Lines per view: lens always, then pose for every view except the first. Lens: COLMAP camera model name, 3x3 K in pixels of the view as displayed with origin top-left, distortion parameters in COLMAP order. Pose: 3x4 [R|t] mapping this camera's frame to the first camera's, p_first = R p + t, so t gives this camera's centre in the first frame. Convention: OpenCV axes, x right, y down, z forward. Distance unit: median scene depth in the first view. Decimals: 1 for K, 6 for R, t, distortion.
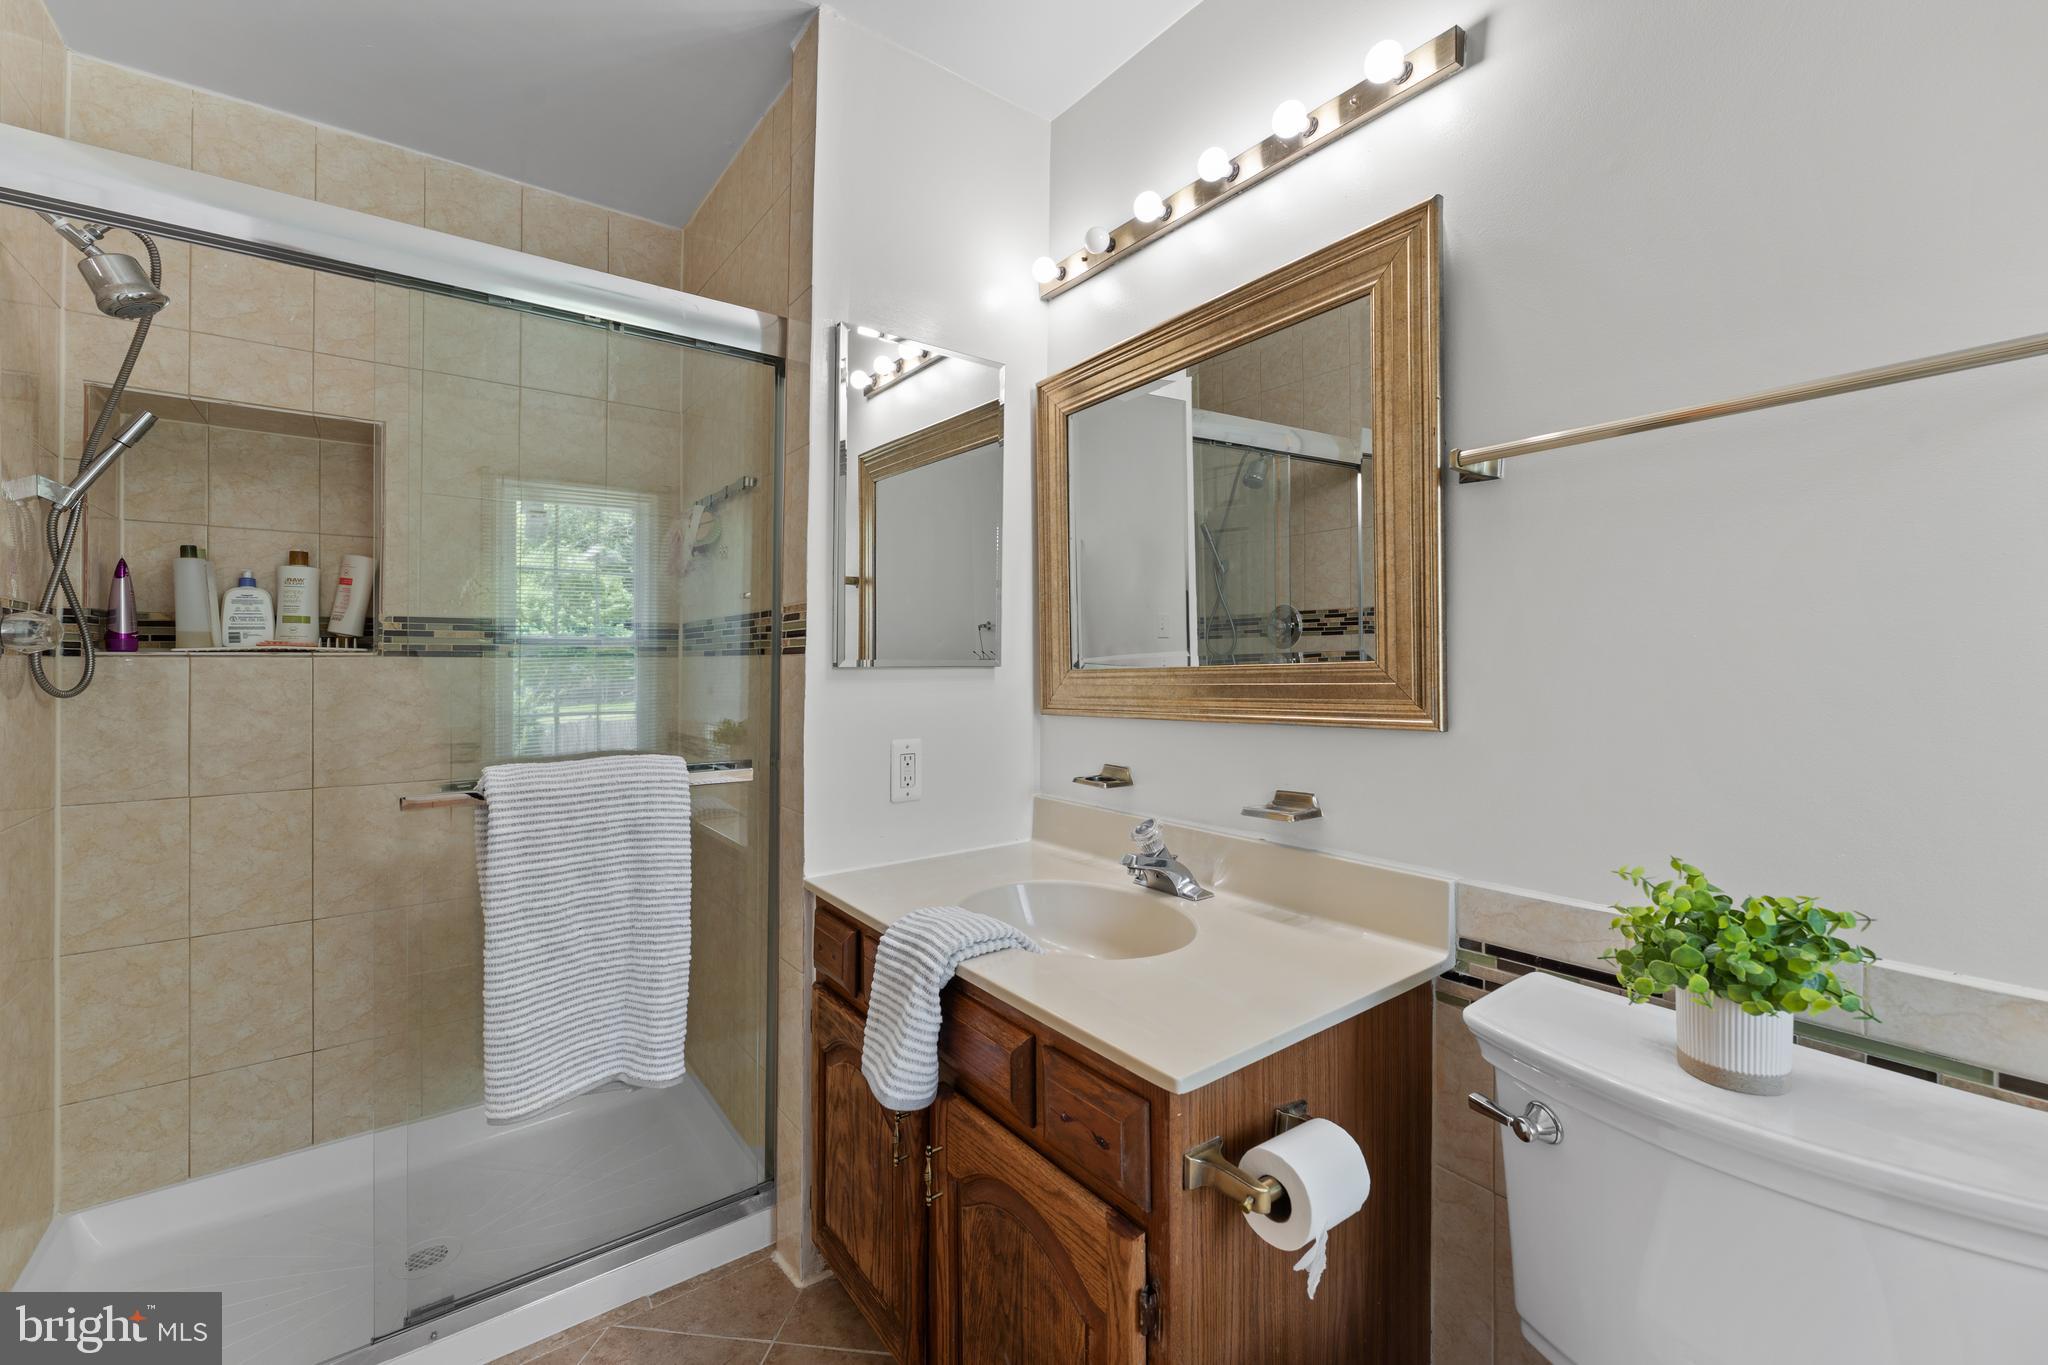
lens RADIAL K [[827.6, 0, 1034.3], [0, 827.6, 663.4], [0, 0, 1]] dist [0.000213, -0.001054]
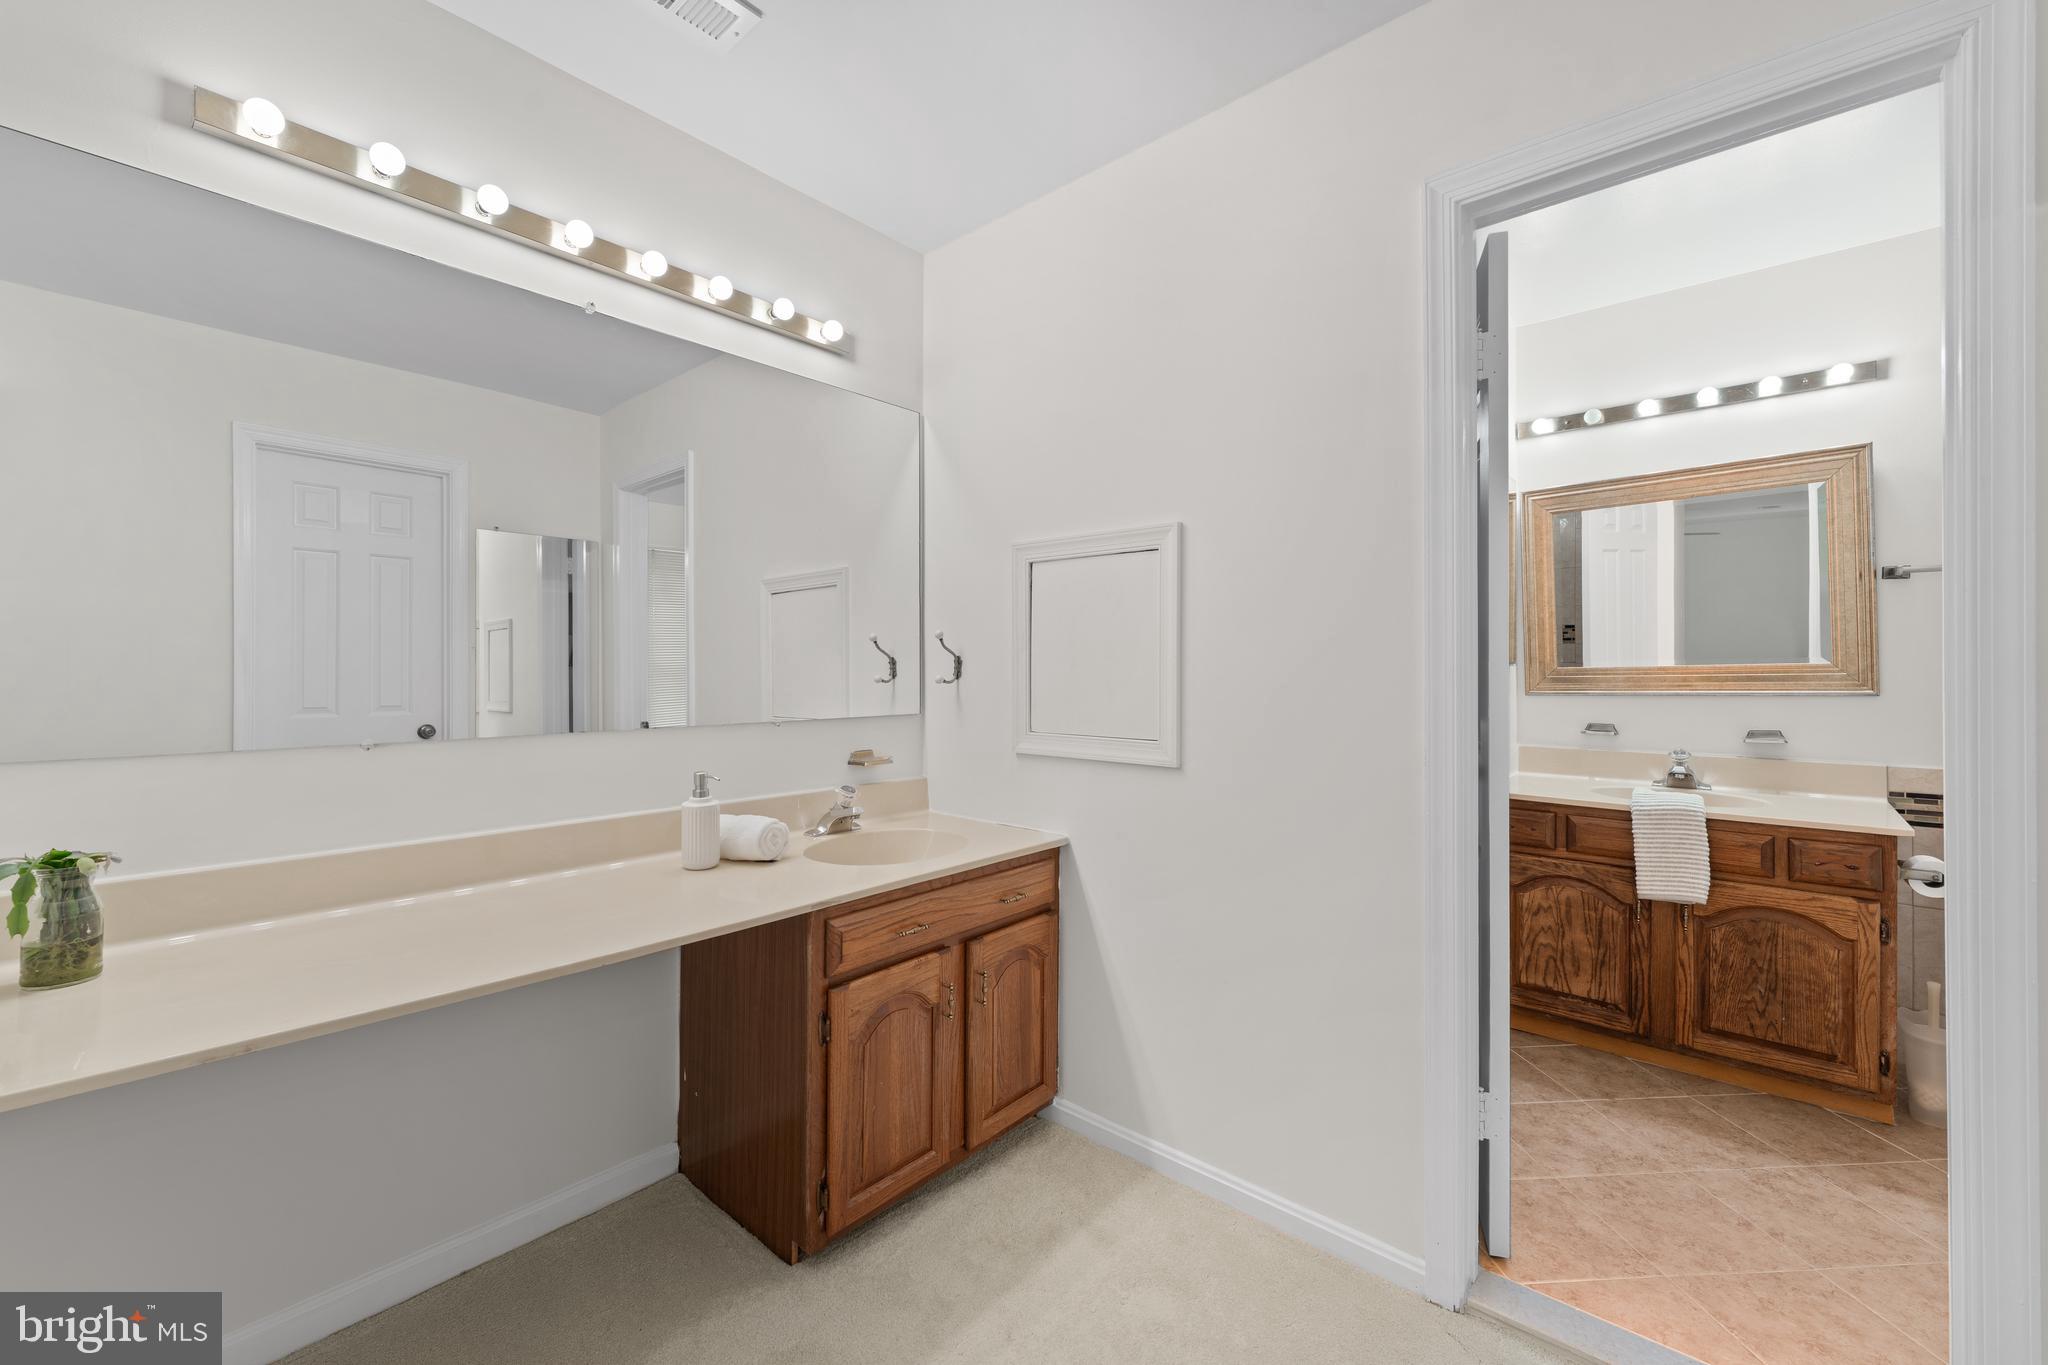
lens RADIAL K [[827.6, 0, 1015.0], [0, 827.6, 658.0], [0, 0, 1]] dist [0.000213, -0.001054]
pose [[0.983042, 0.002123, 0.183368, -2.063698], [-0.000704, 0.999969, -0.007807, 0.004369], [-0.183378, 0.007546, 0.983013, -0.672616]]
